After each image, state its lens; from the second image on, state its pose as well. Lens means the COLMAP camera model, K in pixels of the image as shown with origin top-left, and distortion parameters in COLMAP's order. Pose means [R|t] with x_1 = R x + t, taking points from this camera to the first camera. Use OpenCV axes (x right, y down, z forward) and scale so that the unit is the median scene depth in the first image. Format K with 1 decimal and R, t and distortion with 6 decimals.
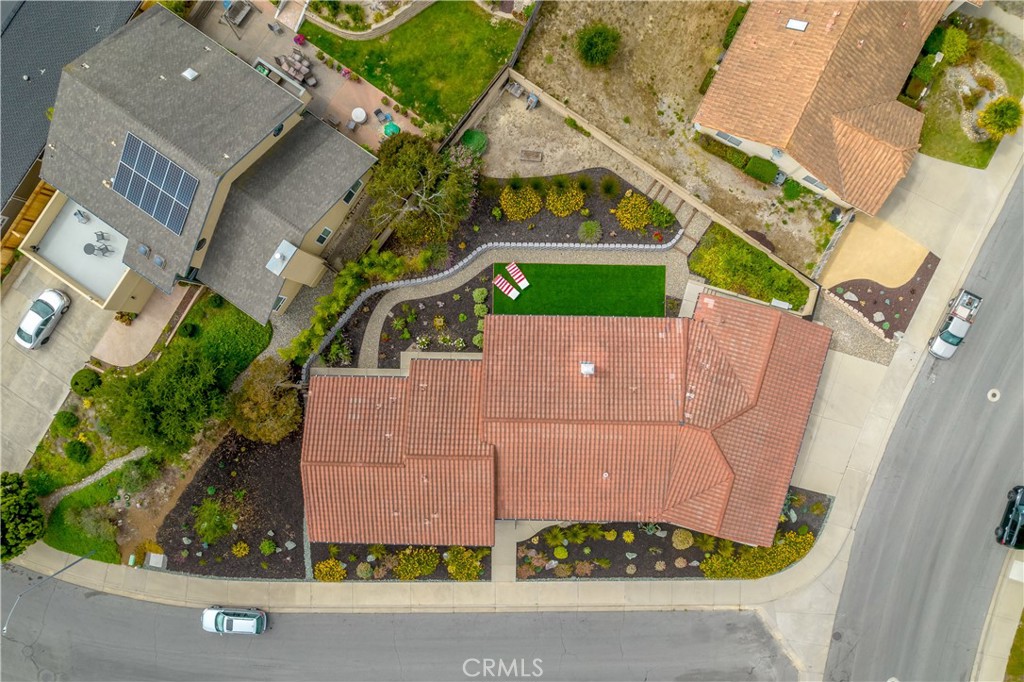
lens RADIAL K [[658.0, 0, 509.9], [0, 658.0, 339.6], [0, 0, 1]] dist [-0.036111, 0.003191]
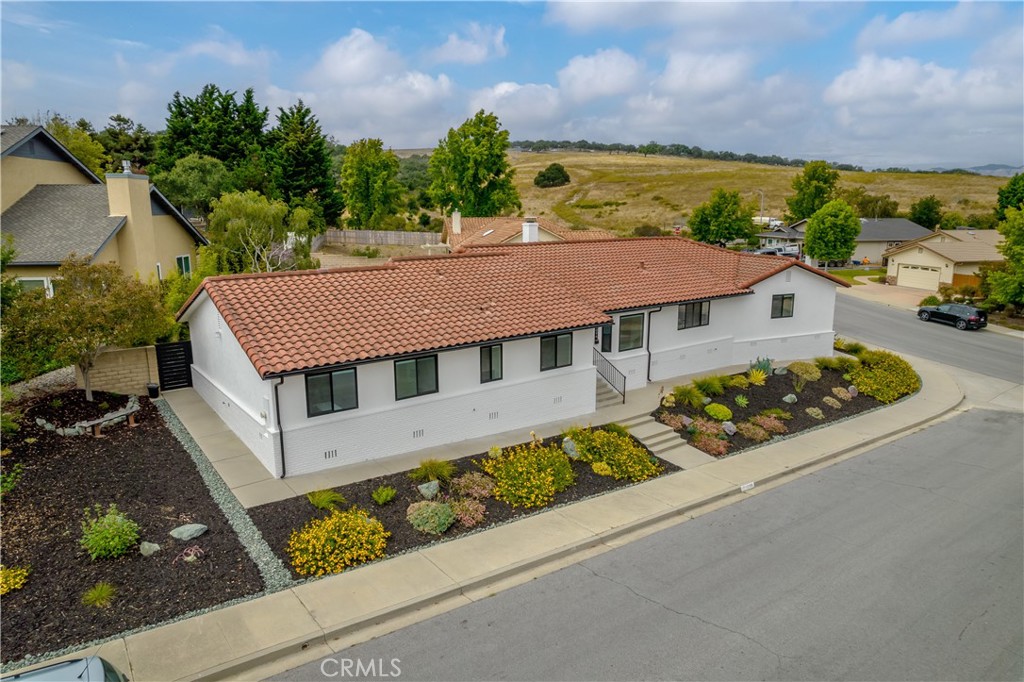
lens RADIAL K [[658.0, 0, 509.9], [0, 658.0, 339.6], [0, 0, 1]] dist [-0.036111, 0.003191]
pose [[0.783562, -0.110092, 0.611482, -0.389855], [0.621123, 0.163158, -0.766542, 0.627890], [-0.015378, 0.980438, 0.196225, 0.830775]]
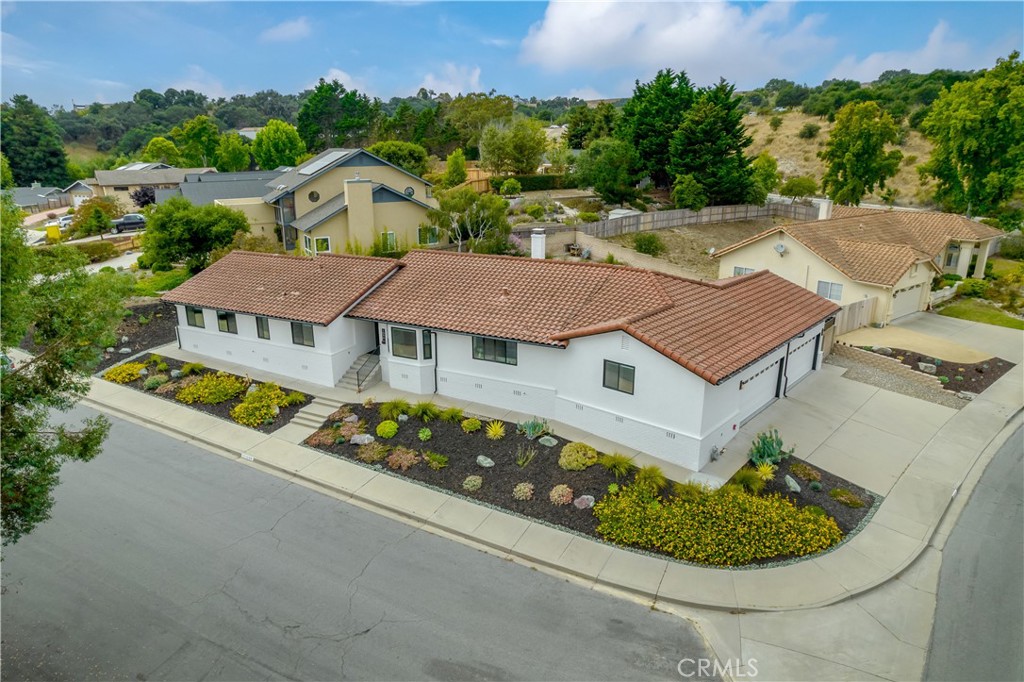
lens RADIAL K [[658.0, 0, 509.9], [0, 658.0, 339.6], [0, 0, 1]] dist [-0.036111, 0.003191]
pose [[0.897205, 0.135324, -0.420369, 0.432973], [-0.441592, 0.265422, -0.857058, 0.785498], [-0.004405, 0.954588, 0.297896, 0.728335]]
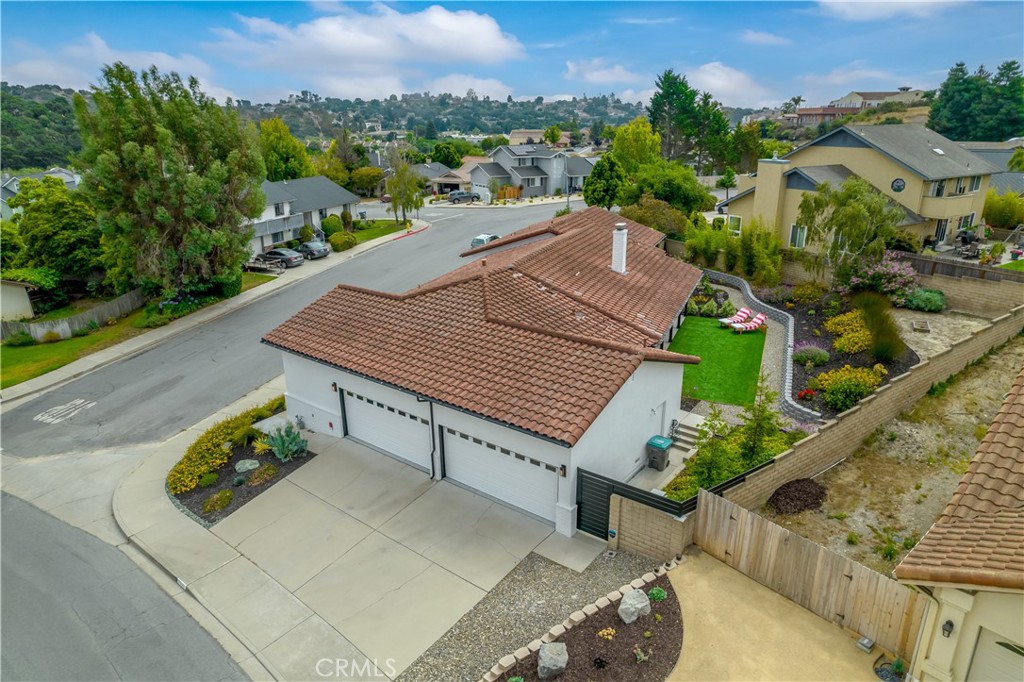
lens RADIAL K [[658.0, 0, 509.9], [0, 658.0, 339.6], [0, 0, 1]] dist [-0.036111, 0.003191]
pose [[-0.373095, 0.319879, -0.870906, 0.783973], [-0.927720, -0.116833, 0.354522, -0.107252], [0.011653, 0.940227, 0.340348, 0.717266]]
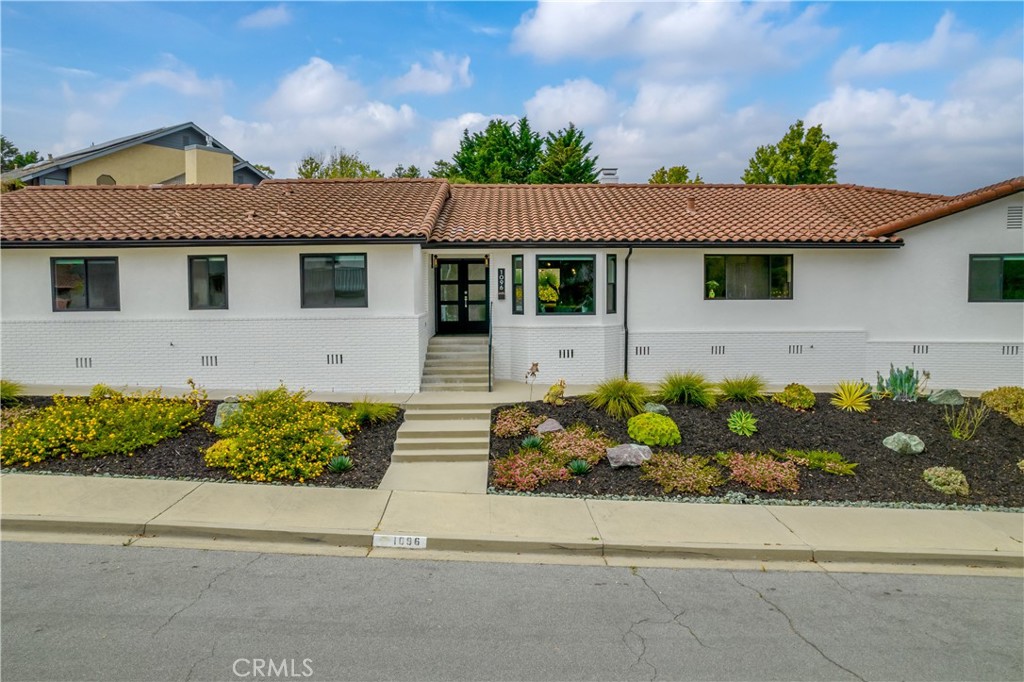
lens RADIAL K [[661.9, 0, 535.8], [0, 661.9, 323.2], [0, 0, 1]] dist [-0.031709, 0.001275]
pose [[0.998274, 0.005585, 0.058466, 0.012223], [0.057950, 0.068210, -0.995987, 0.595725], [-0.009550, 0.997655, 0.067769, 0.932634]]
